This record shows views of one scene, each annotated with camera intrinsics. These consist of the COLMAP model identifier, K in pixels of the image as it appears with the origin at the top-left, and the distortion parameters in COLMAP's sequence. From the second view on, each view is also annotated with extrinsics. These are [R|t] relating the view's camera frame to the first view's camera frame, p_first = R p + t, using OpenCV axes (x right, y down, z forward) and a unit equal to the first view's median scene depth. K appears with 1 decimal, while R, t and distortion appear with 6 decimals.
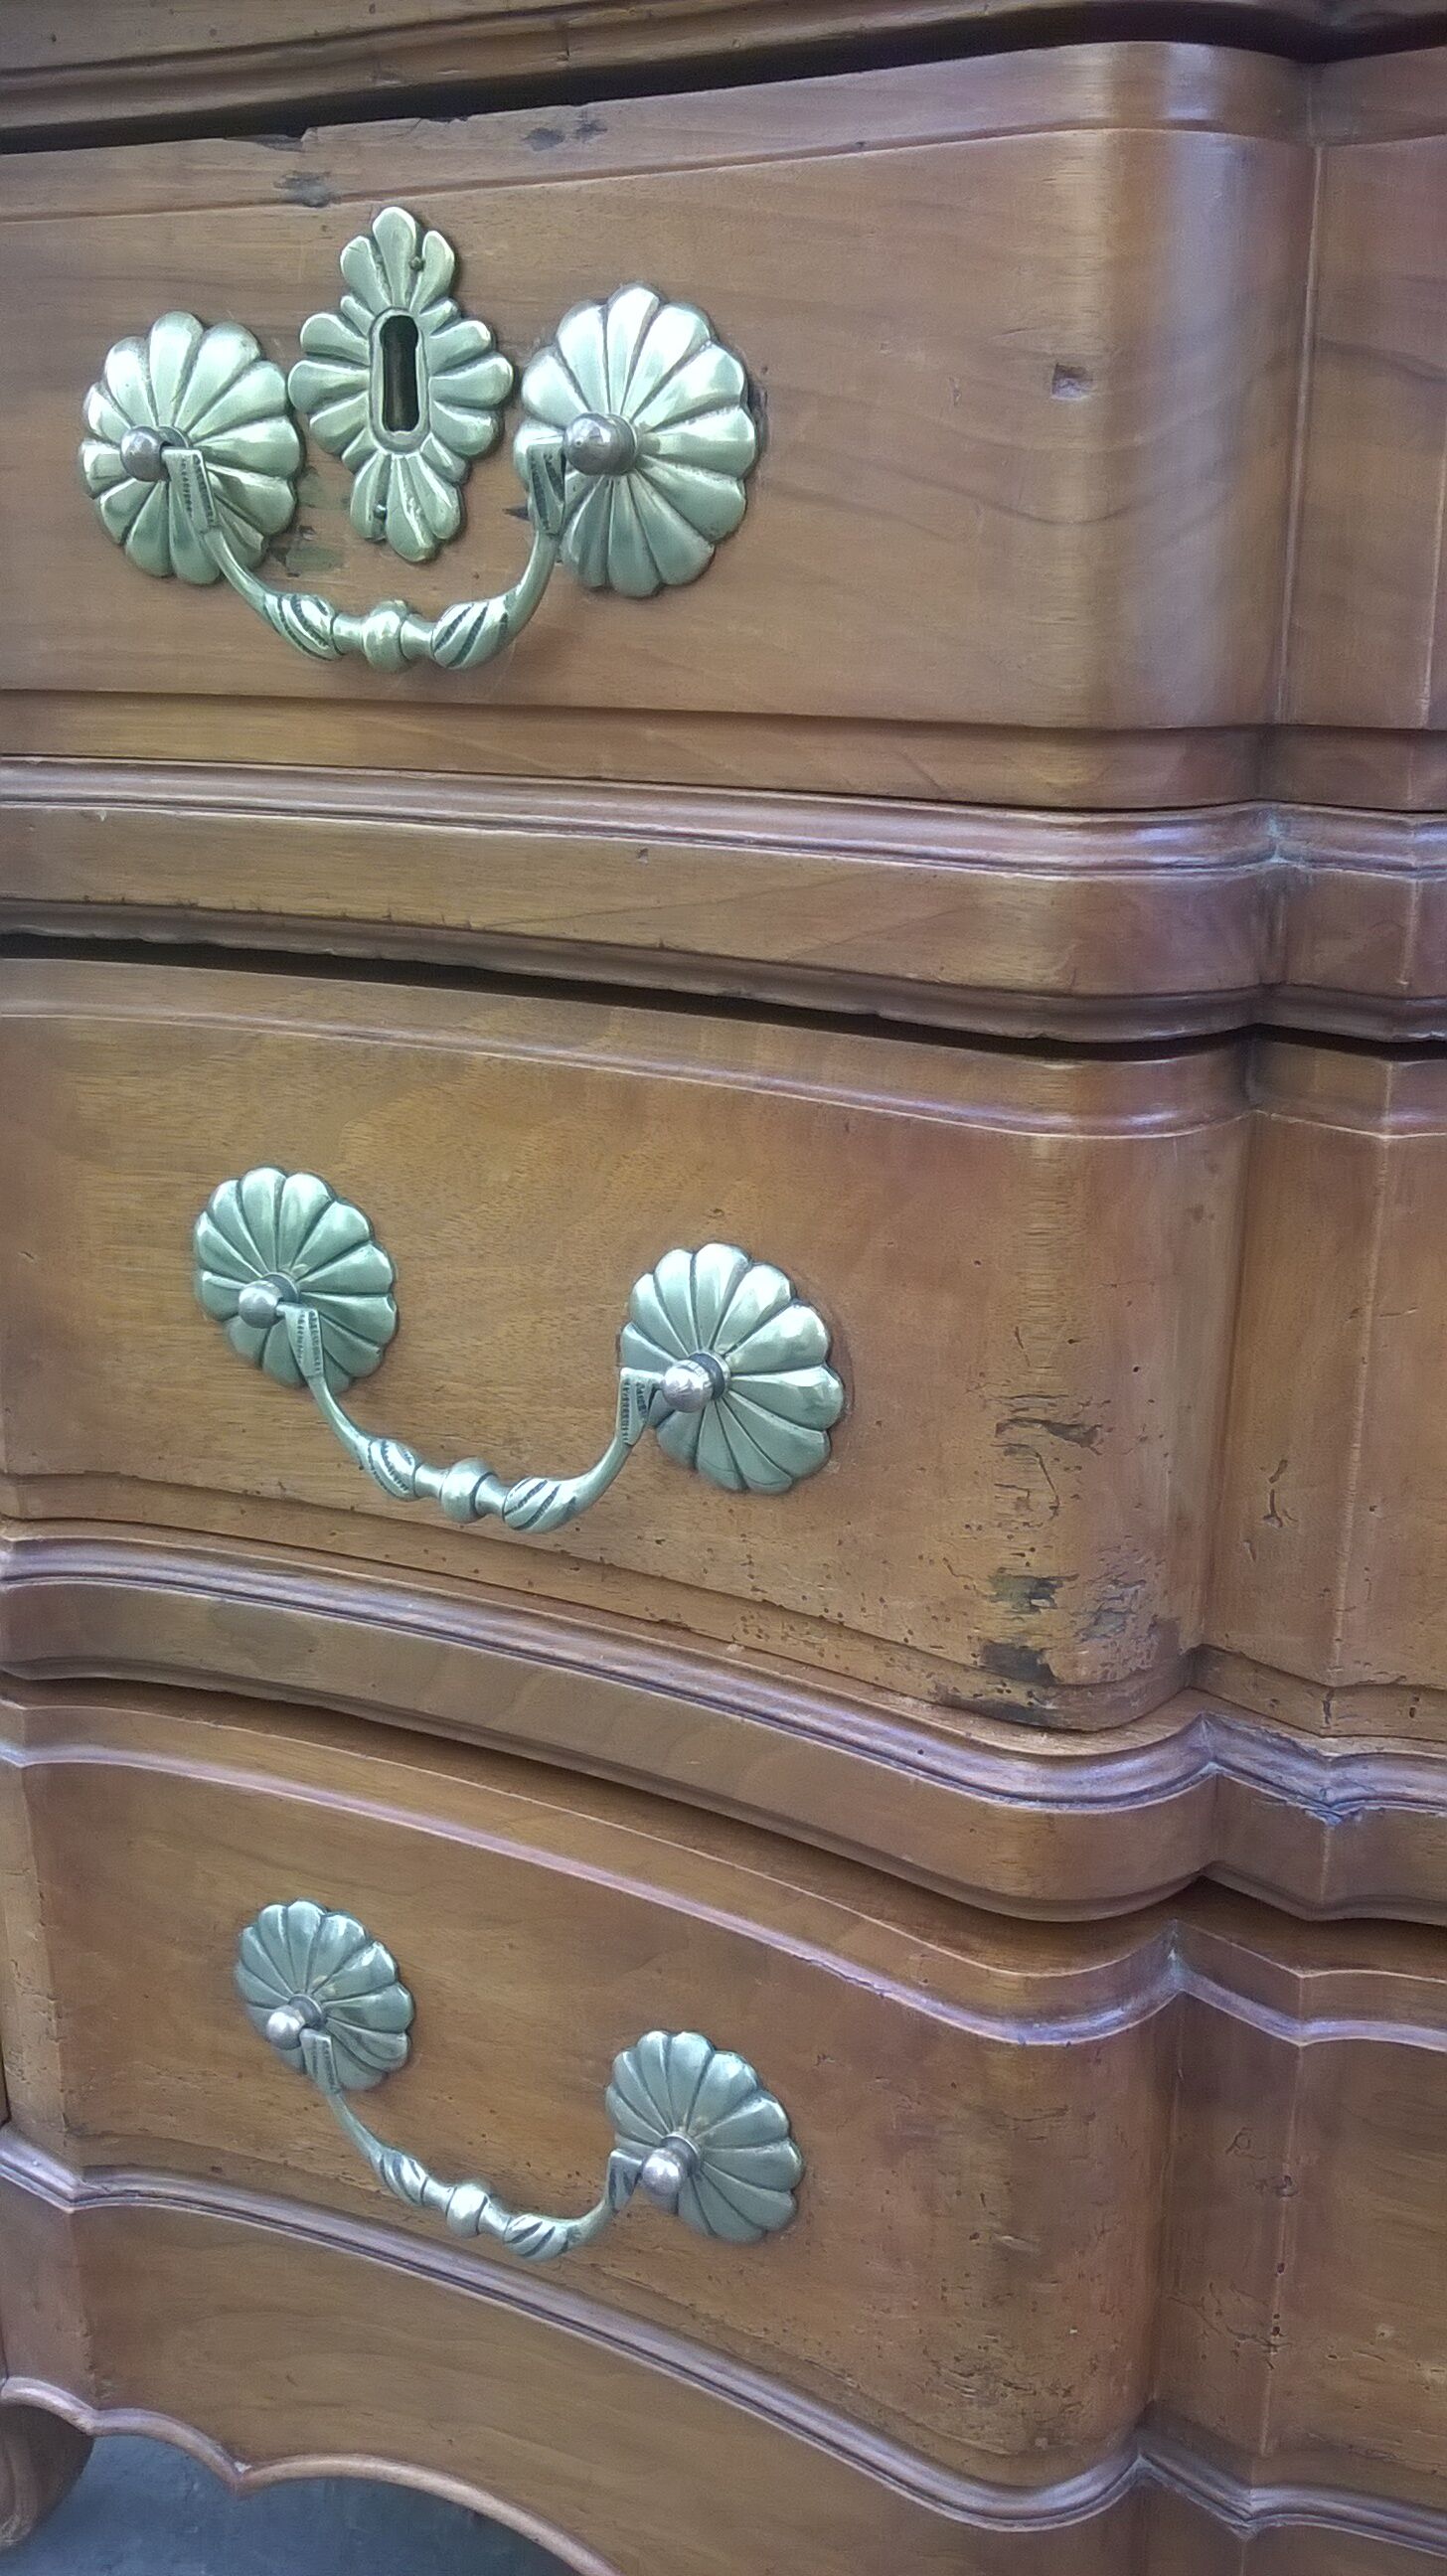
lens RADIAL K [[2273.7, 0, 725.7], [0, 2273.7, 1293.4], [0, 0, 1]] dist [0.048274, -0.196161]
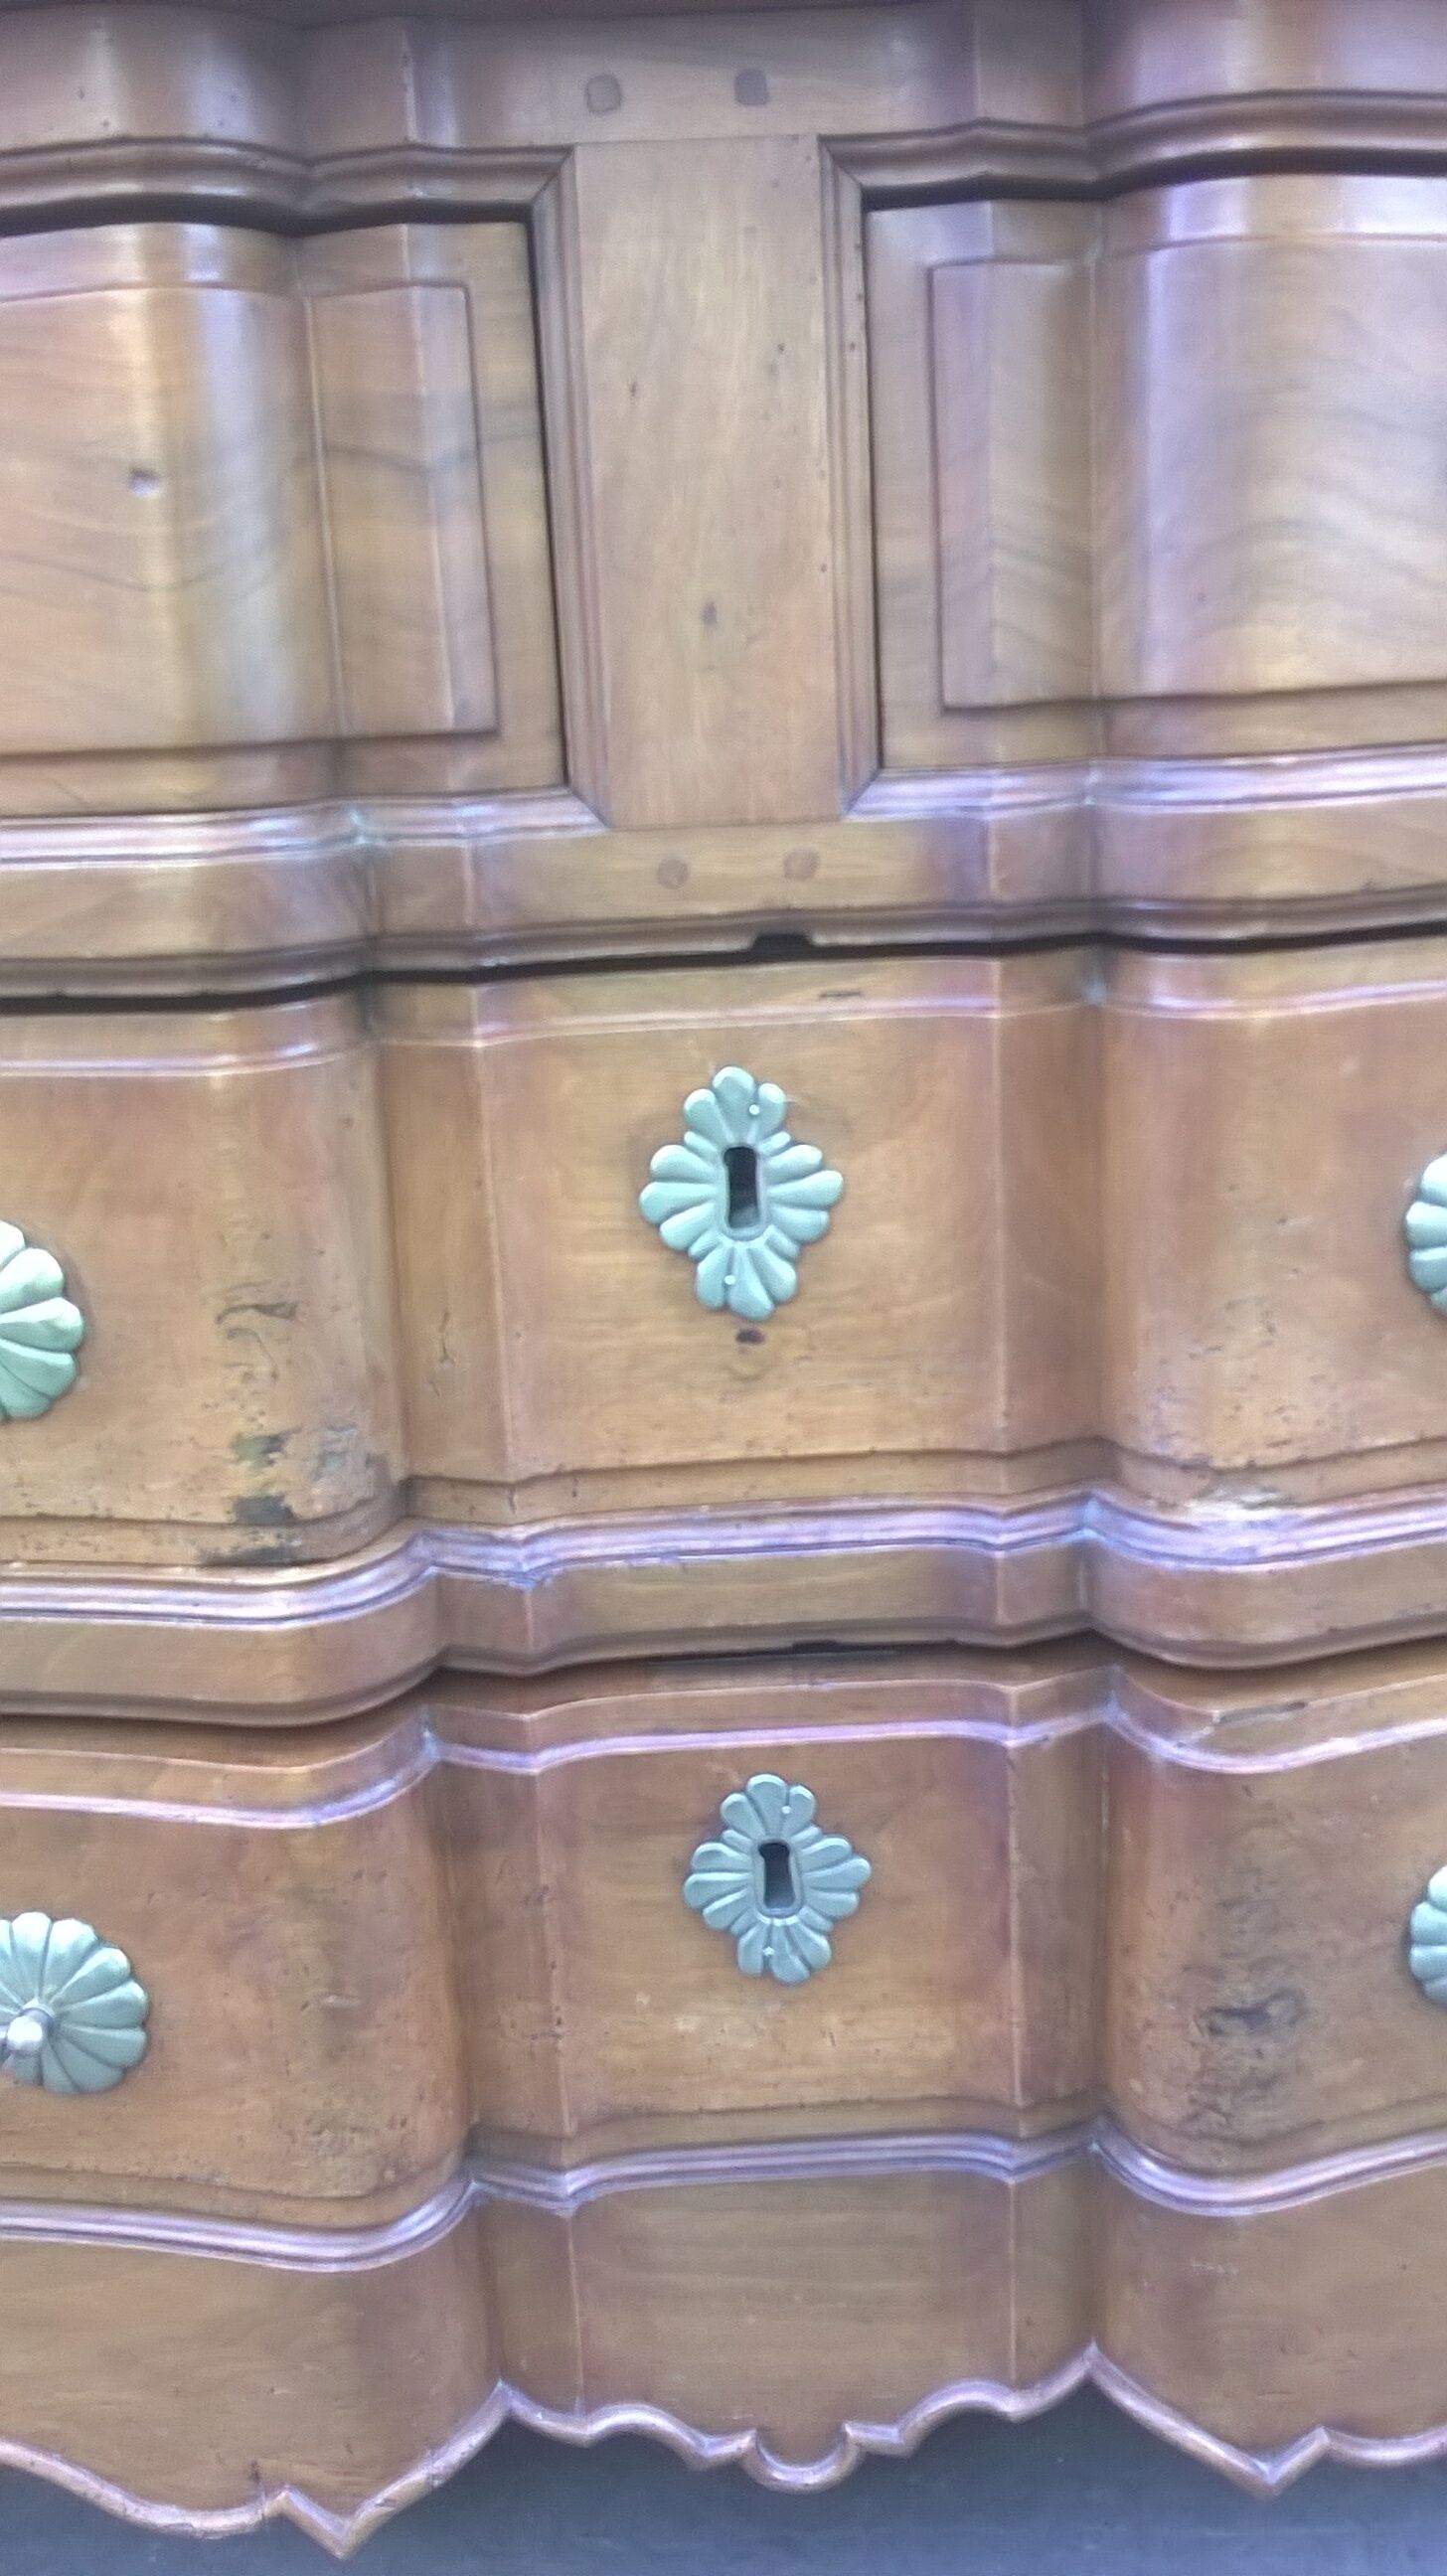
lens RADIAL K [[2247.8, 0, 723.5], [0, 2247.8, 1288.0], [0, 0, 1]] dist [0.058164, -0.197593]
pose [[0.923309, -0.149080, 0.353943, -0.052896], [0.165624, 0.986047, -0.016734, 0.101171], [-0.346510, 0.074072, 0.935117, -0.220483]]
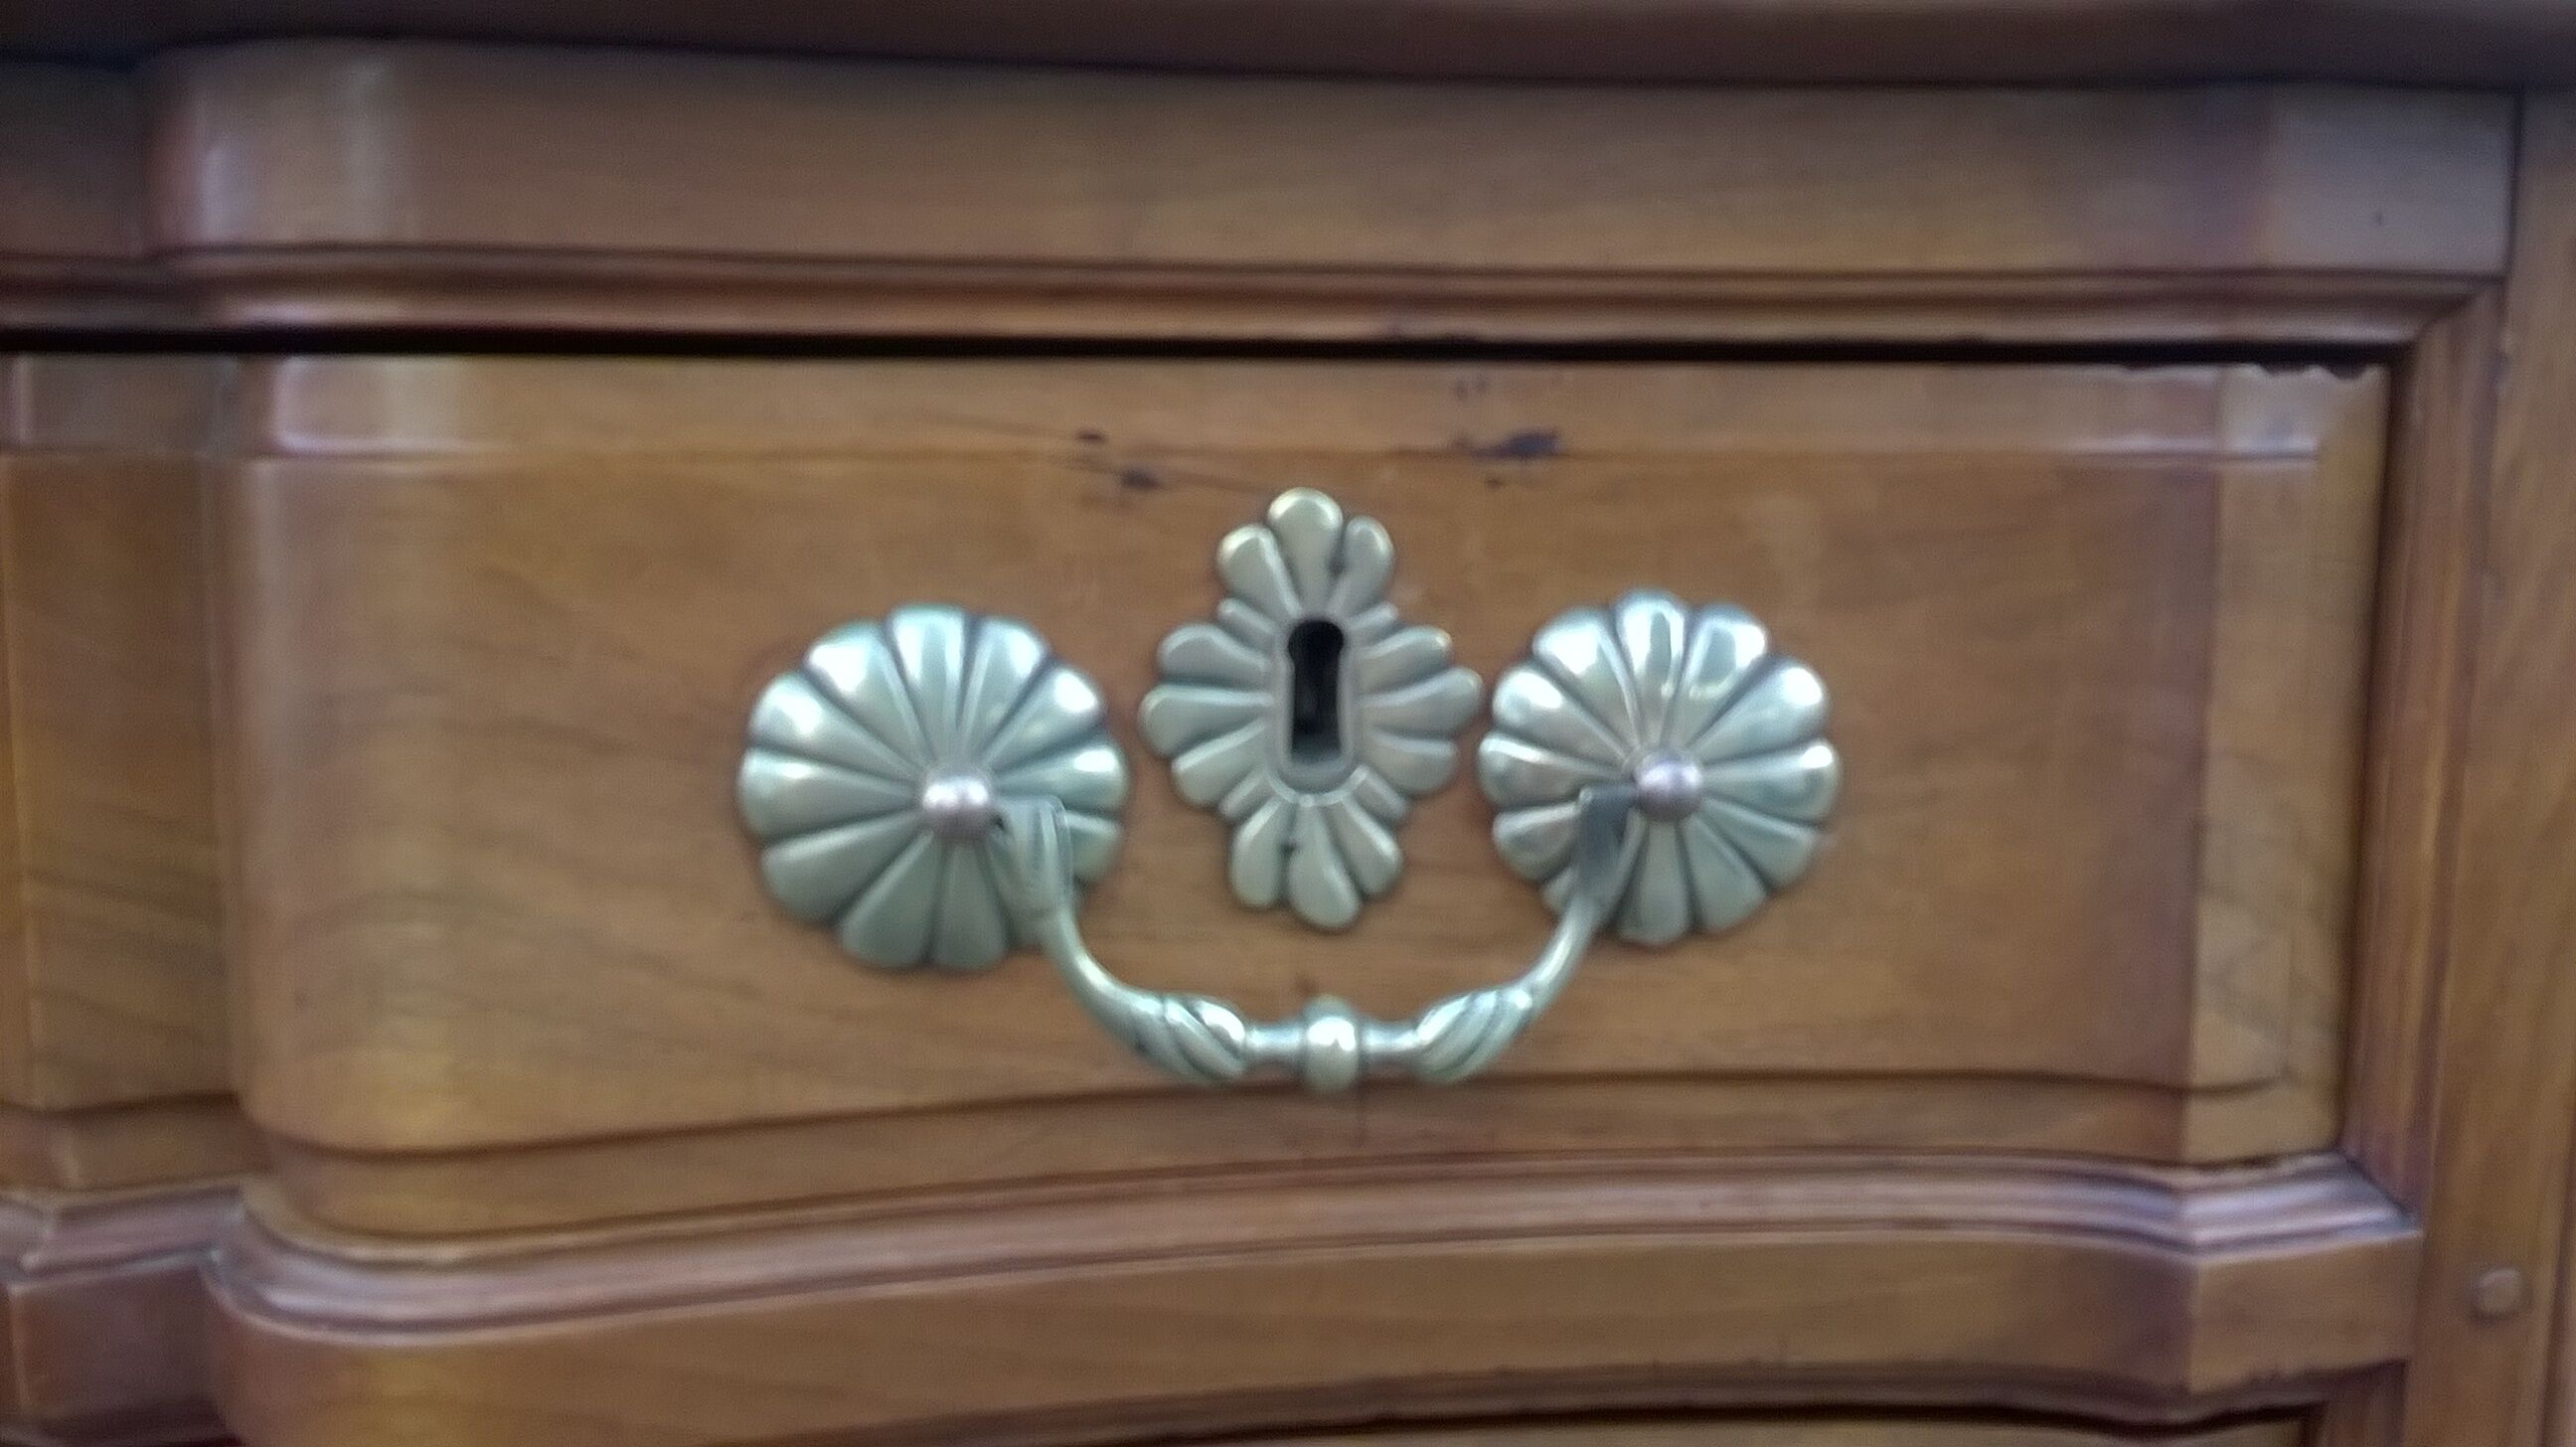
lens RADIAL K [[2273.7, 0, 1304.6], [0, 2273.7, 701.7], [0, 0, 1]] dist [0.048274, -0.196161]
pose [[0.920178, -0.048267, 0.388515, 0.586844], [0.114668, 0.982078, -0.149577, -0.148342], [-0.374332, 0.182188, 0.909221, -0.059300]]
